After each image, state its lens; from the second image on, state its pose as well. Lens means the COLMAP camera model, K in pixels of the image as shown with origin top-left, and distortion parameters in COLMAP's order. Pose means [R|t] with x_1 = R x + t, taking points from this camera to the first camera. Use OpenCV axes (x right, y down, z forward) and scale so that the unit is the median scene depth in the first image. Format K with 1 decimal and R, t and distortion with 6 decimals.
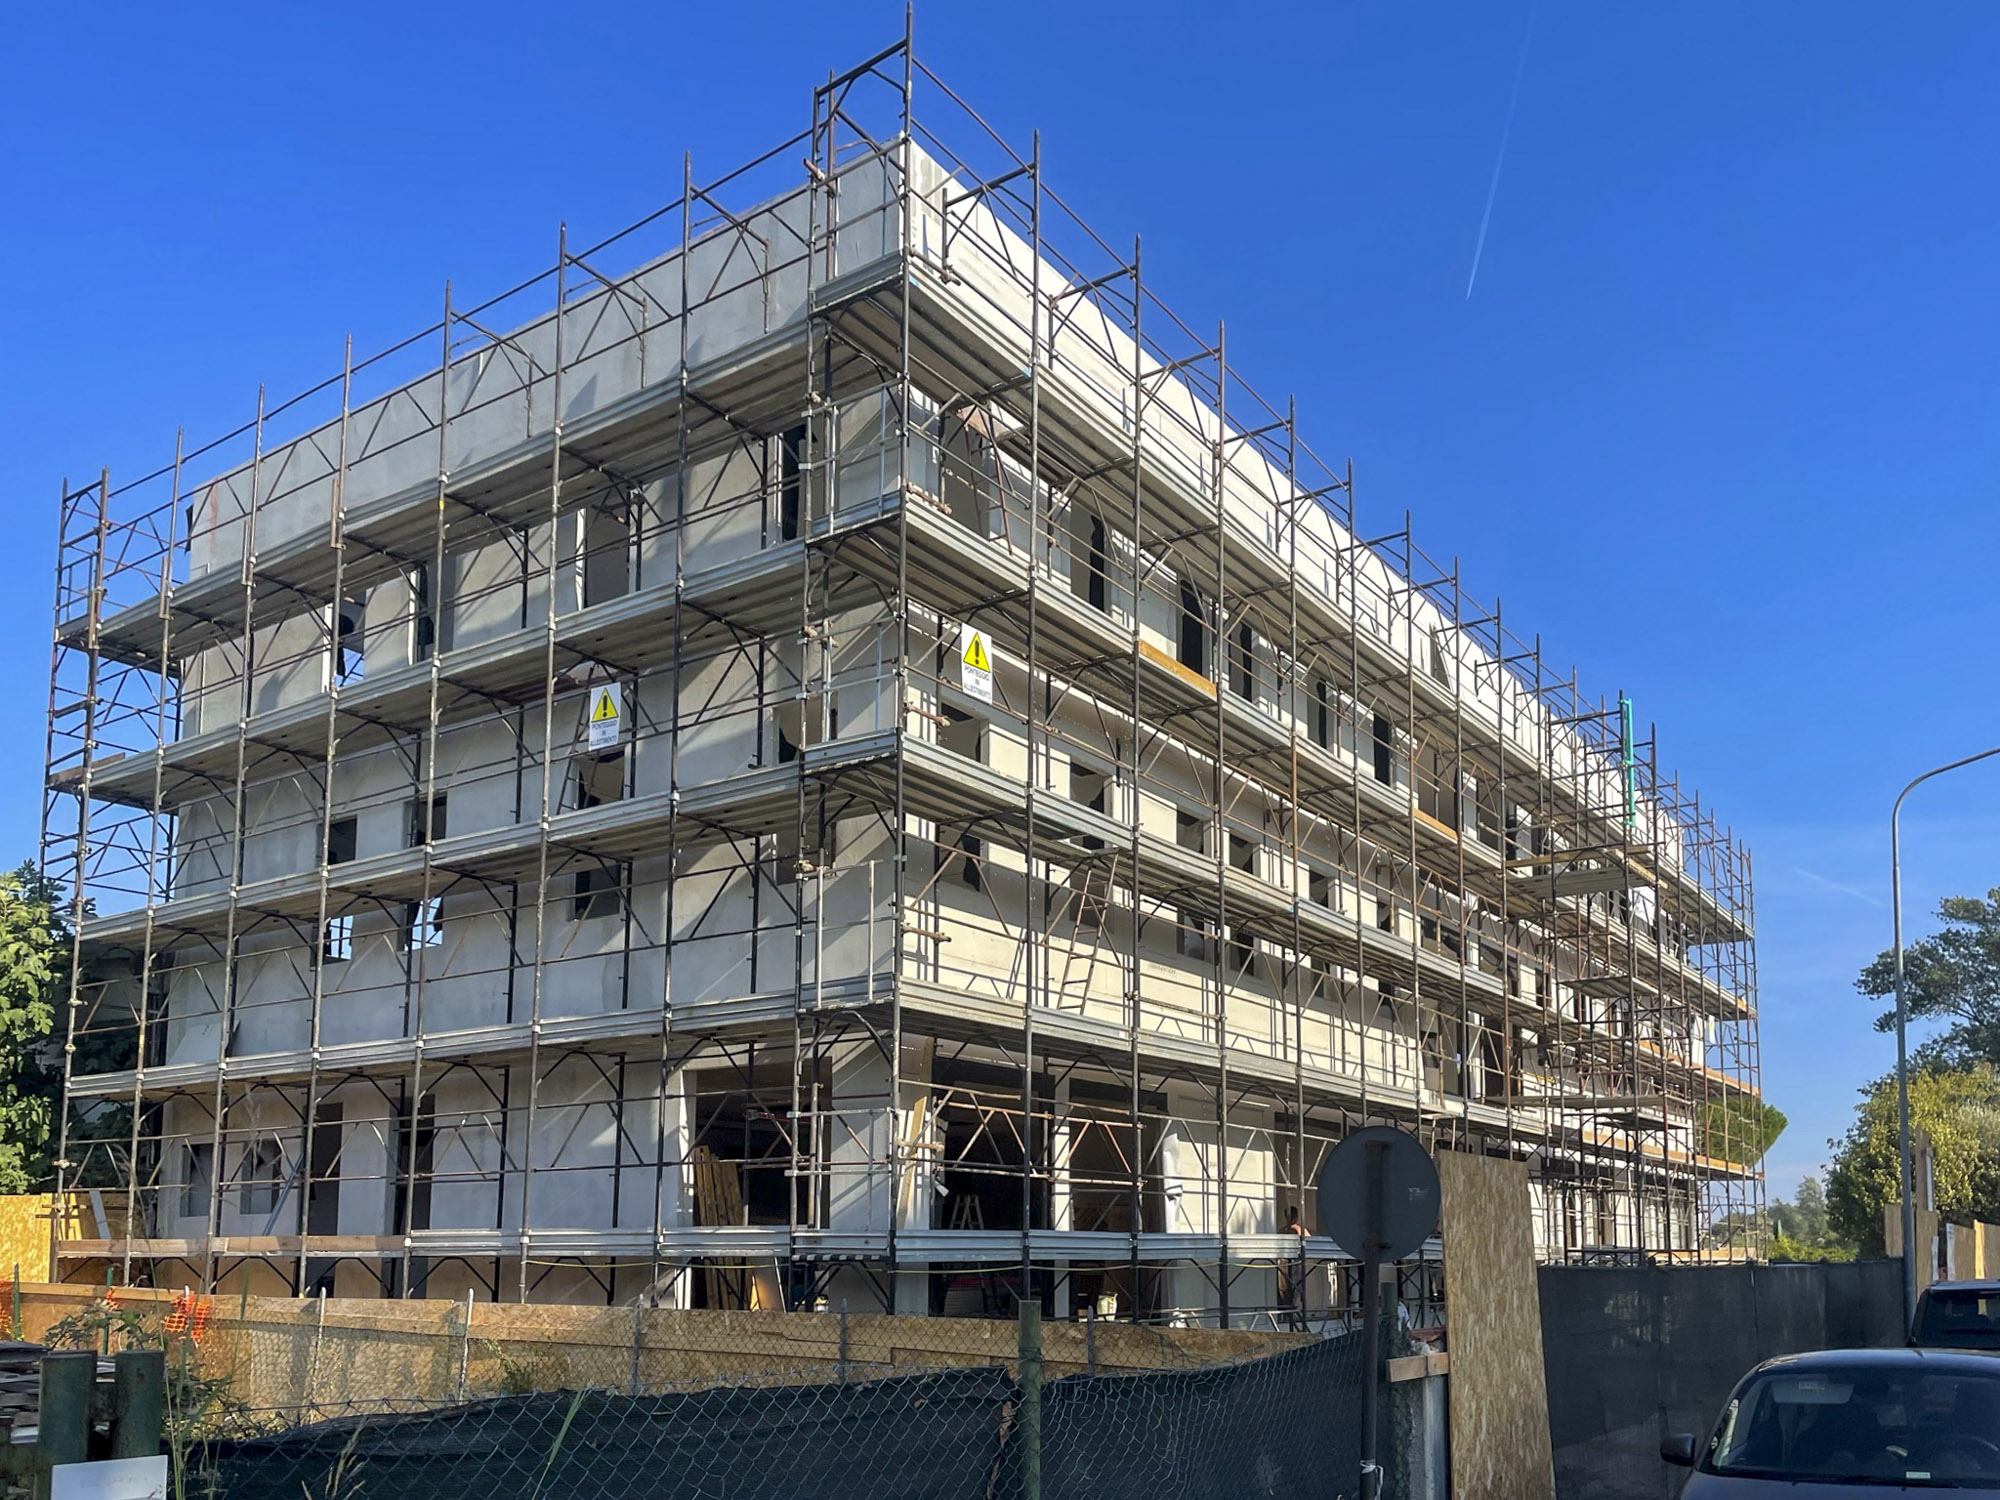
lens RADIAL K [[1516.4, 0, 1000.0], [0, 1516.4, 750.0], [0, 0, 1]] dist [0.068948, -0.075400]
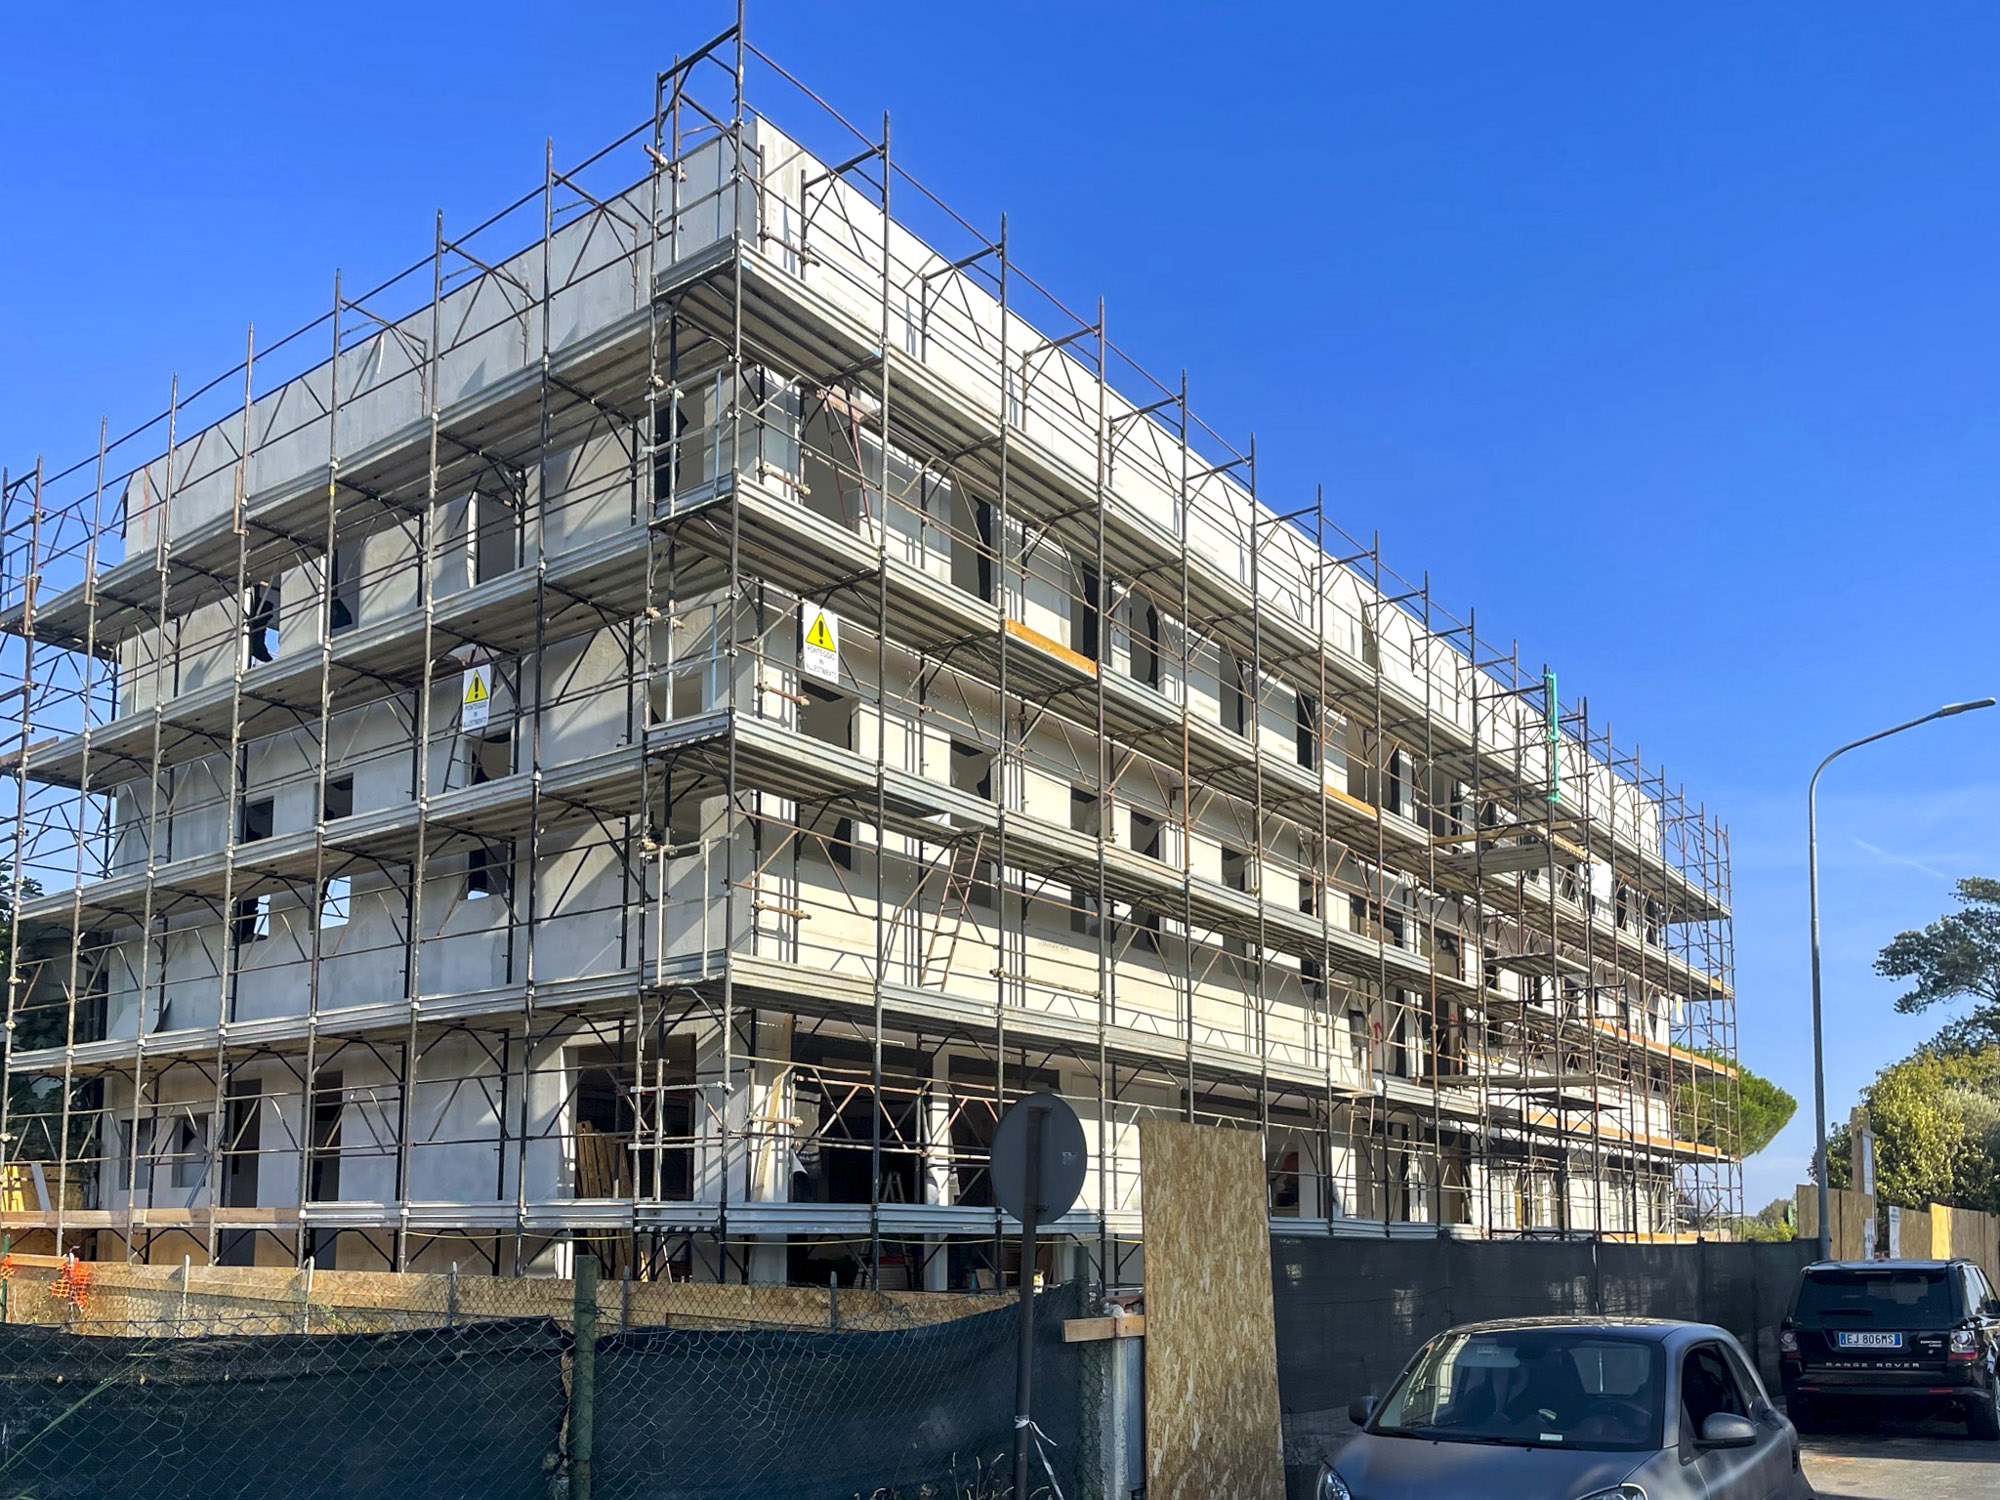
lens RADIAL K [[1542.3, 0, 999.8], [0, 1542.3, 743.4], [0, 0, 1]] dist [0.066977, -0.075135]
pose [[0.999271, -0.005561, -0.037777, 0.120495], [0.005918, 0.999939, 0.009362, 0.000414], [0.037723, -0.009579, 0.999242, -0.018592]]
